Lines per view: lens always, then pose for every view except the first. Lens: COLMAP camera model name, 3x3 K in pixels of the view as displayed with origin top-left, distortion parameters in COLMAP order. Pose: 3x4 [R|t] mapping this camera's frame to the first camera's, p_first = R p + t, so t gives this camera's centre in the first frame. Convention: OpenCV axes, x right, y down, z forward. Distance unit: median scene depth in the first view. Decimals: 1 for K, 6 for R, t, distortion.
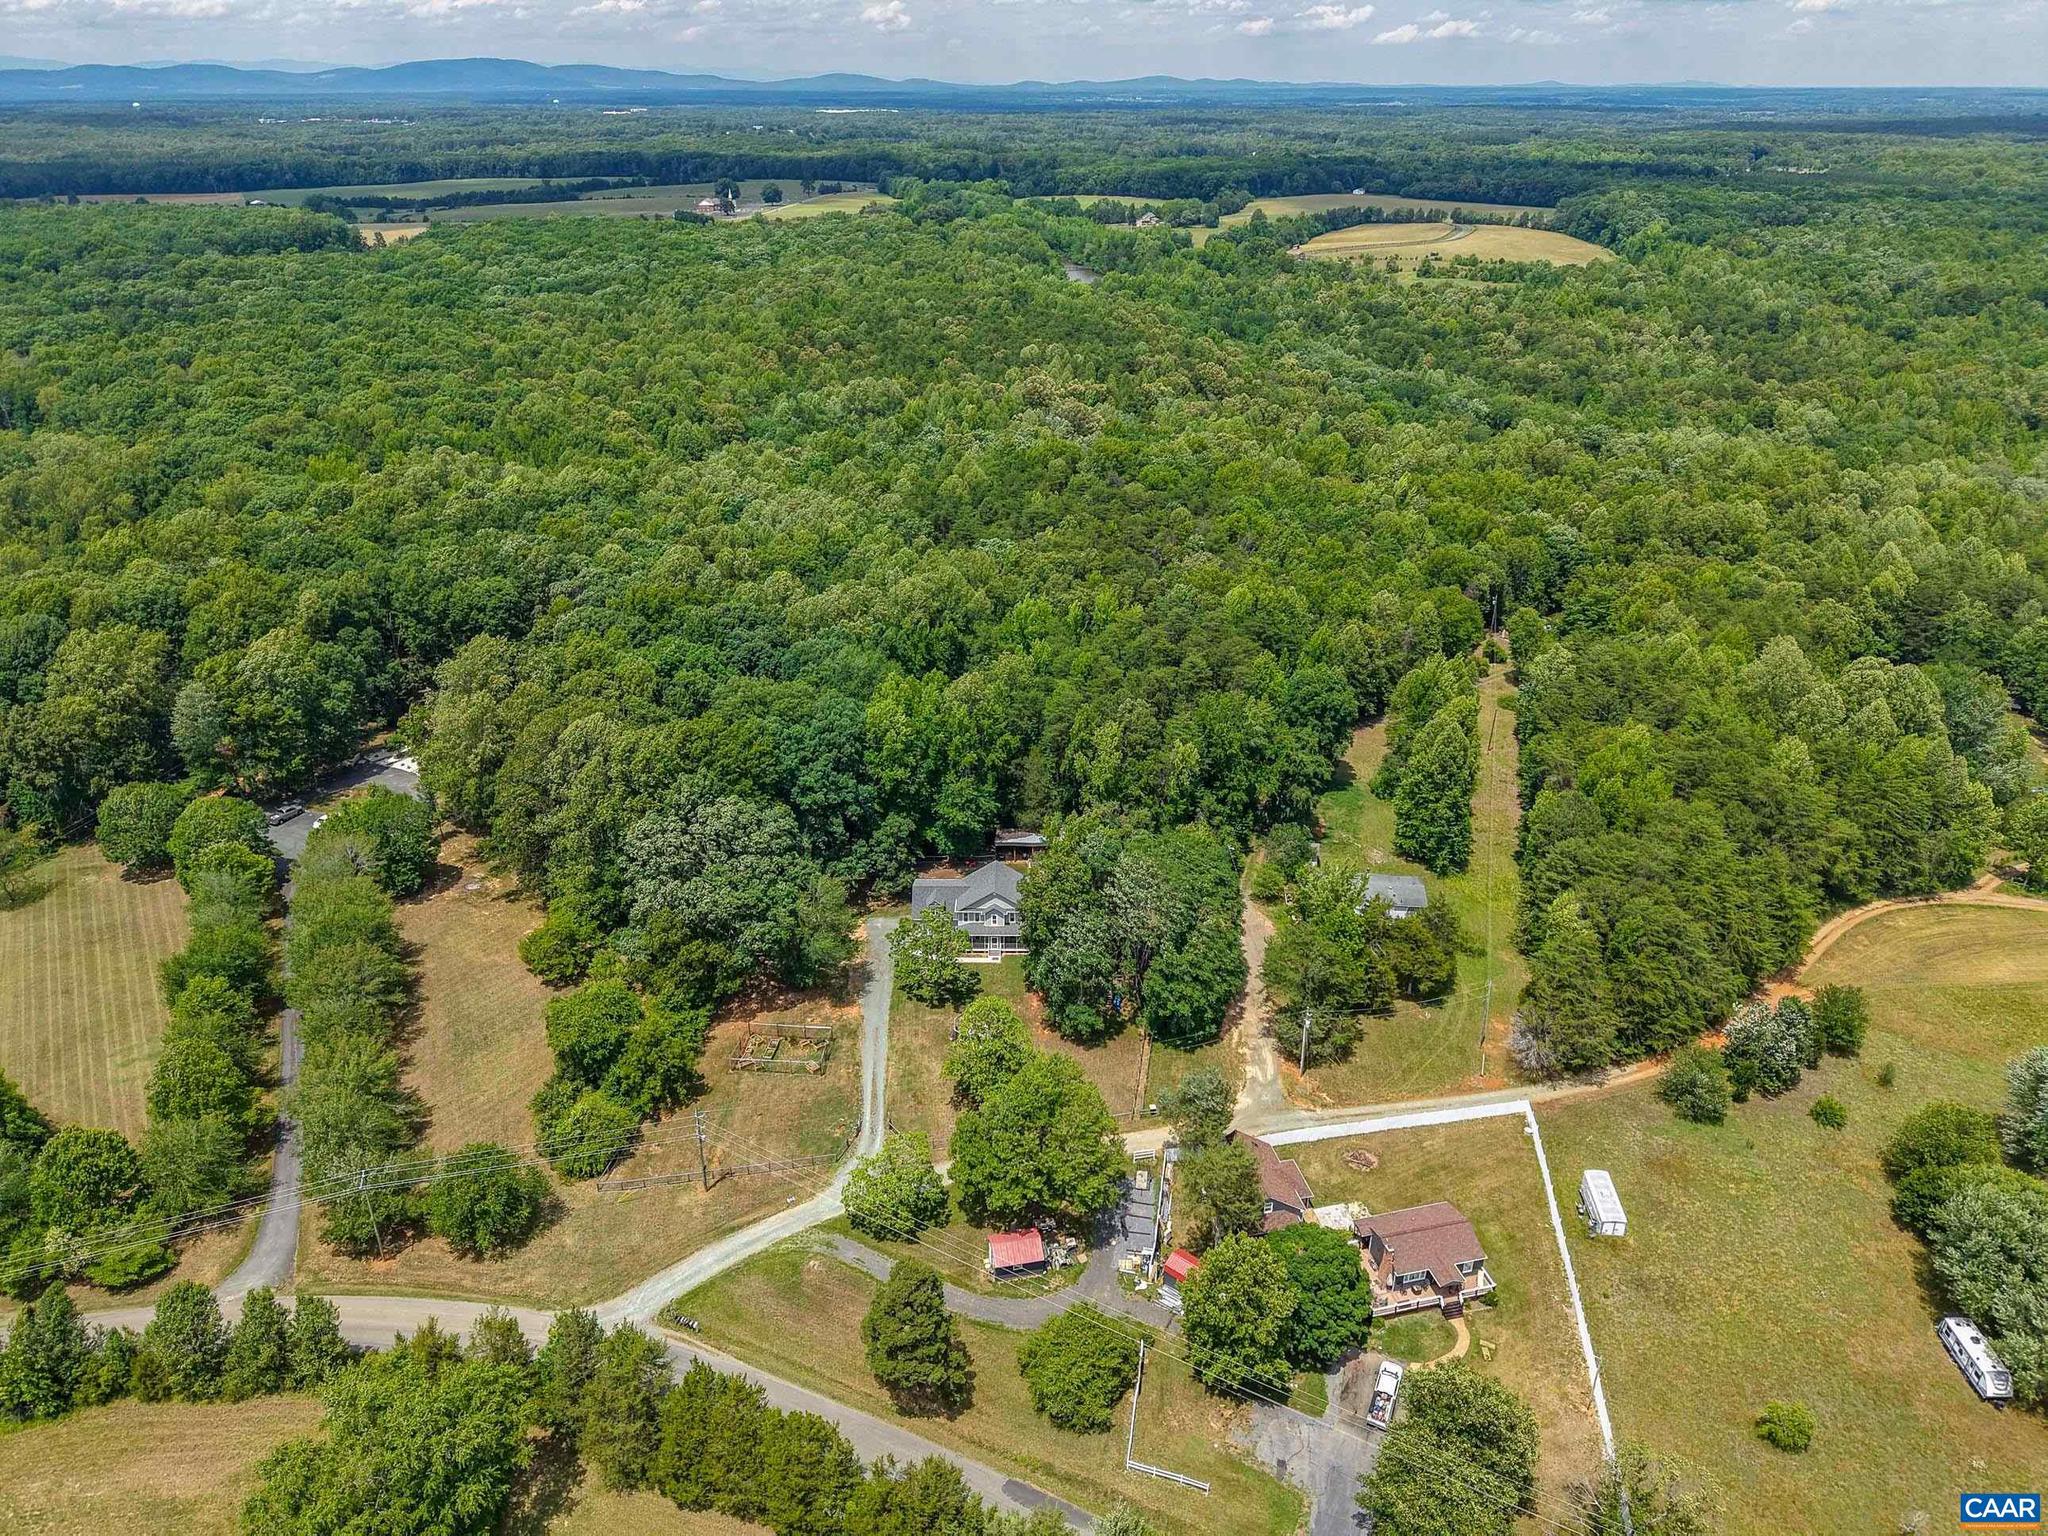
lens RADIAL K [[1370.8, 0, 1024.0], [0, 1370.8, 768.0], [0, 0, 1]] dist [0.020537, -0.016848]
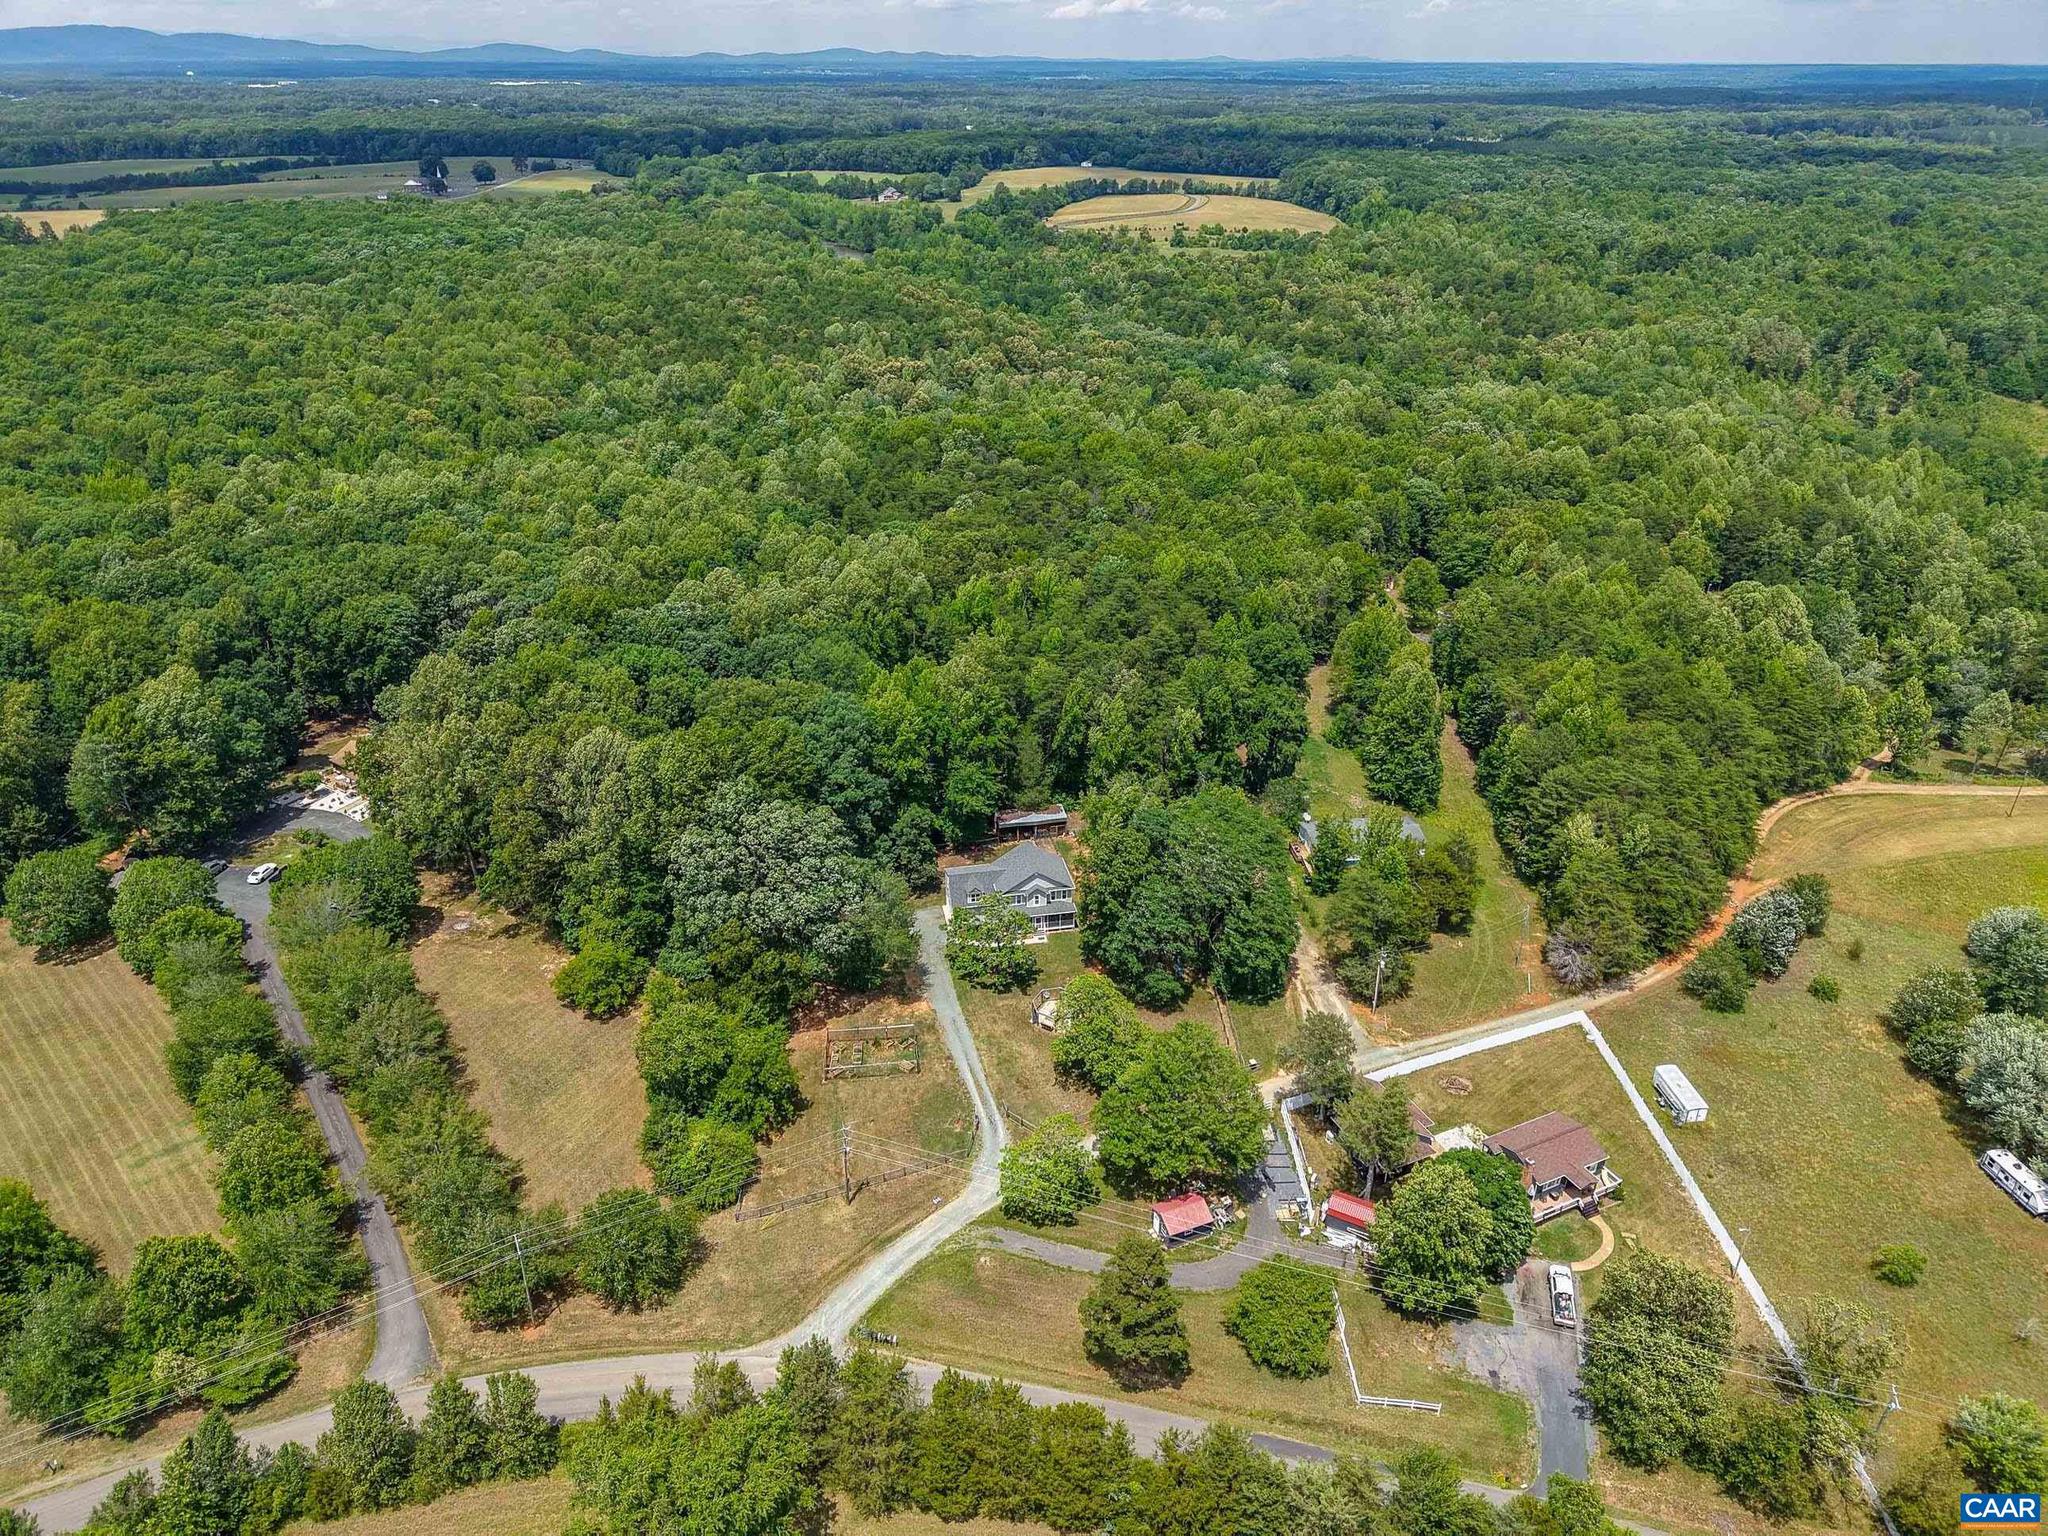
lens RADIAL K [[1370.8, 0, 1024.0], [0, 1370.8, 768.0], [0, 0, 1]] dist [0.020537, -0.016848]
pose [[0.979194, -0.090739, 0.181509, -0.196432], [0.087876, 0.995848, 0.023770, -0.009297], [-0.182912, -0.007325, 0.983102, 0.018411]]
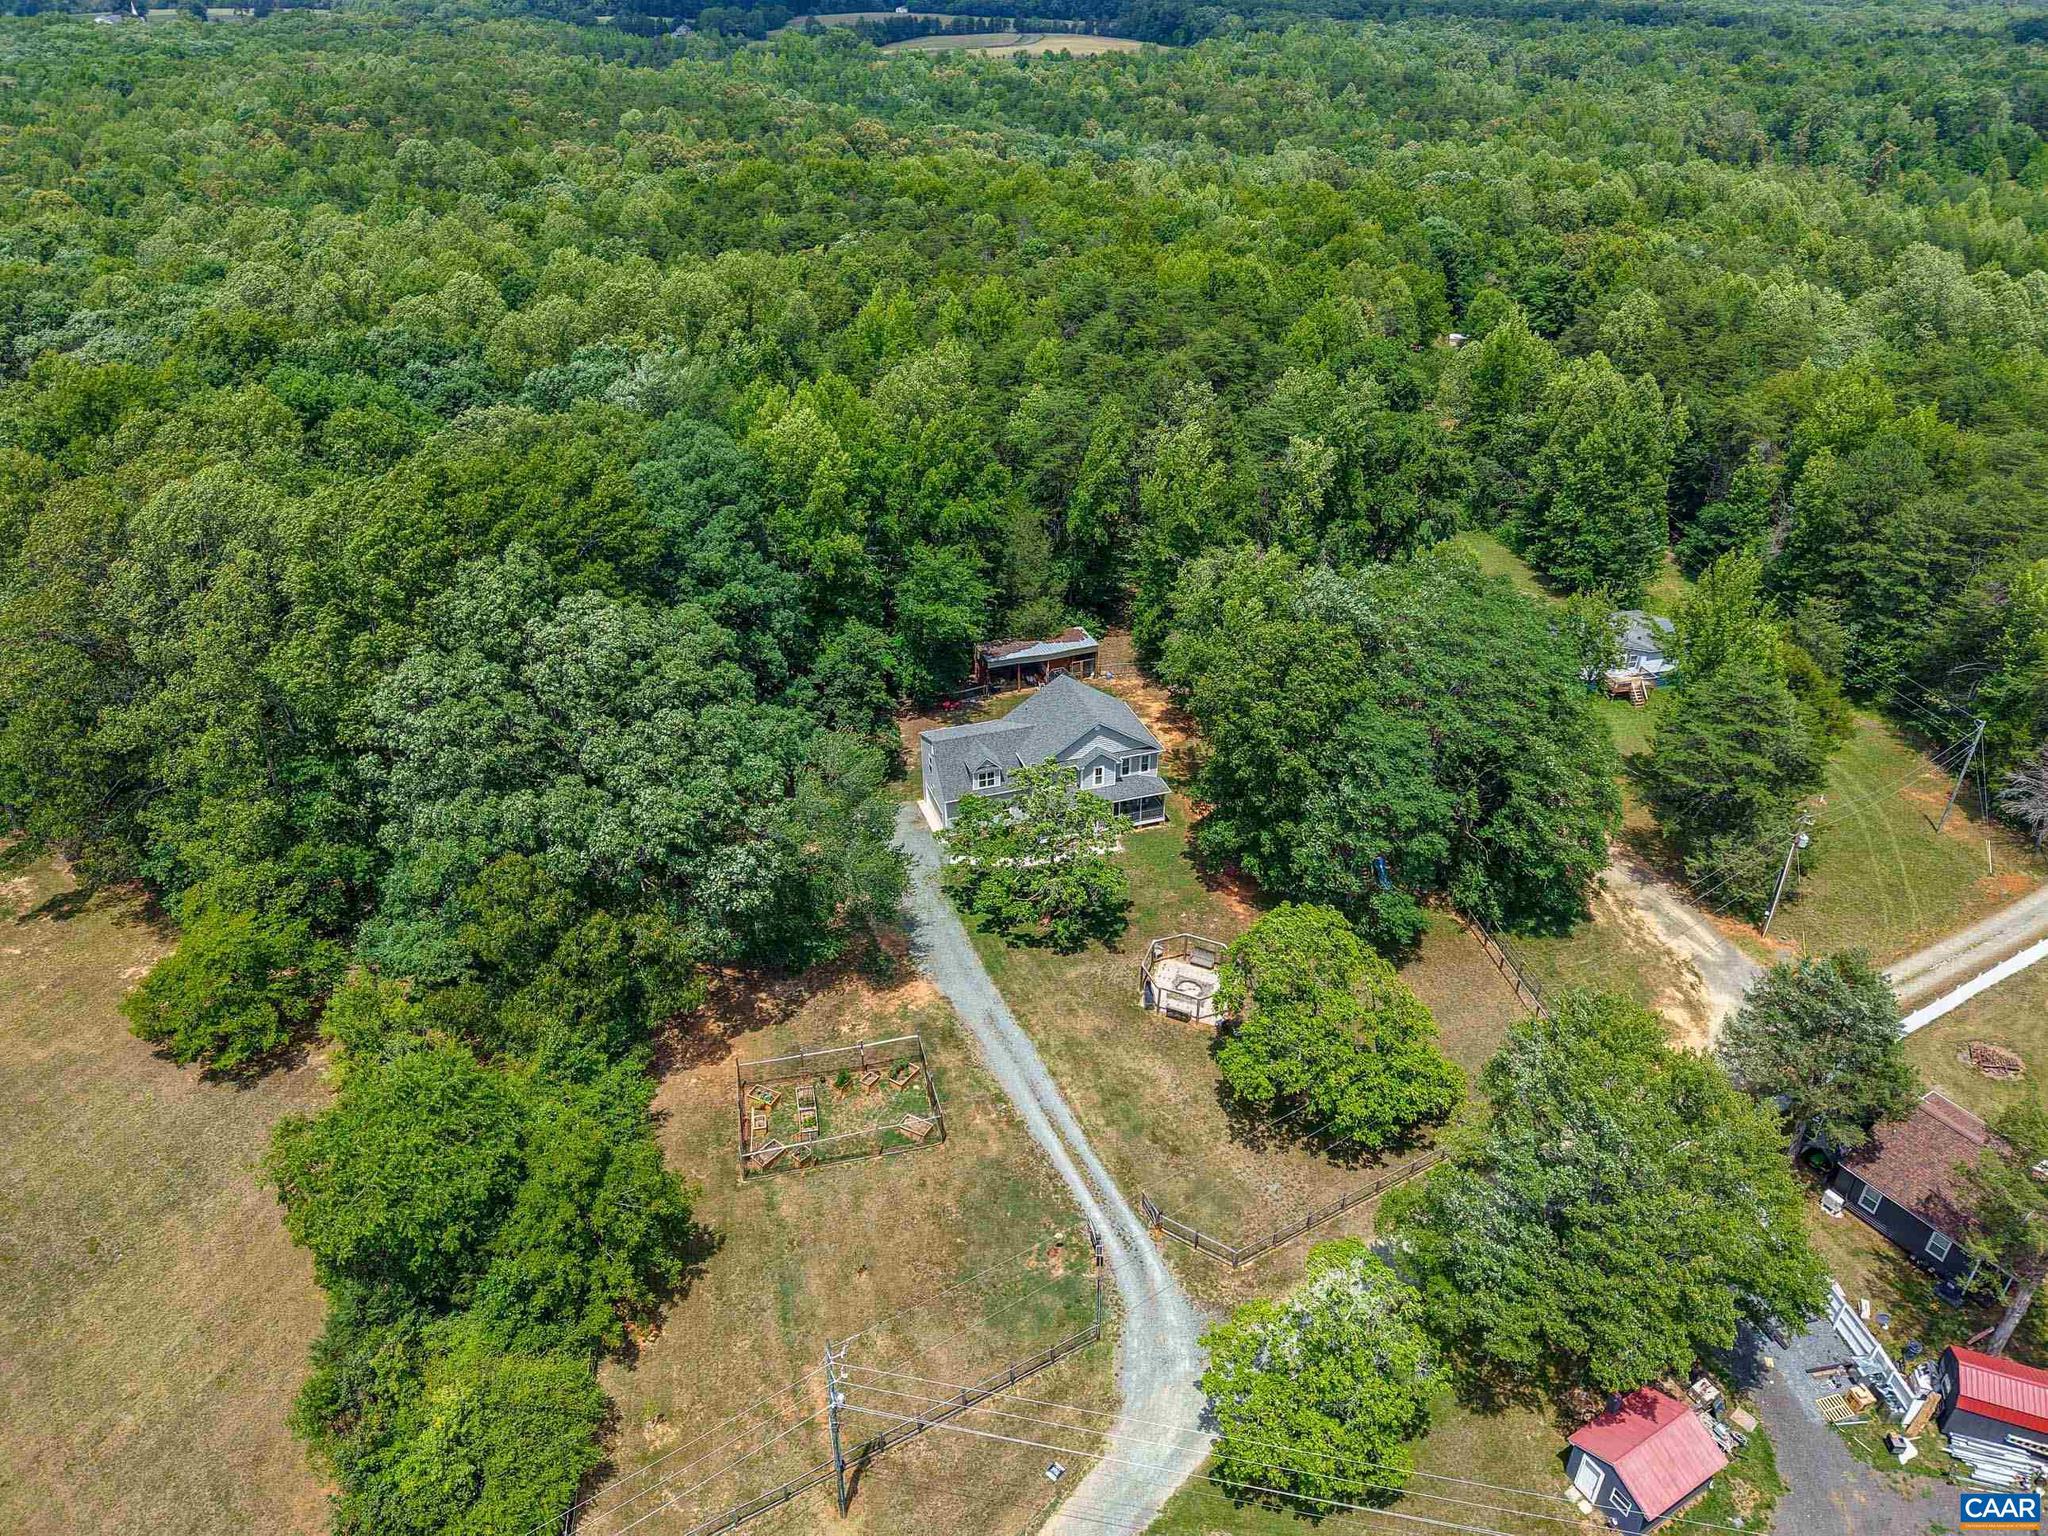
lens RADIAL K [[1376.5, 0, 1025.1], [0, 1376.5, 779.0], [0, 0, 1]] dist [0.000003, -0.002576]
pose [[0.943720, -0.166825, 0.285590, -0.197645], [0.143242, 0.984447, 0.101719, 0.051295], [-0.298118, -0.055085, 0.952938, 0.473146]]
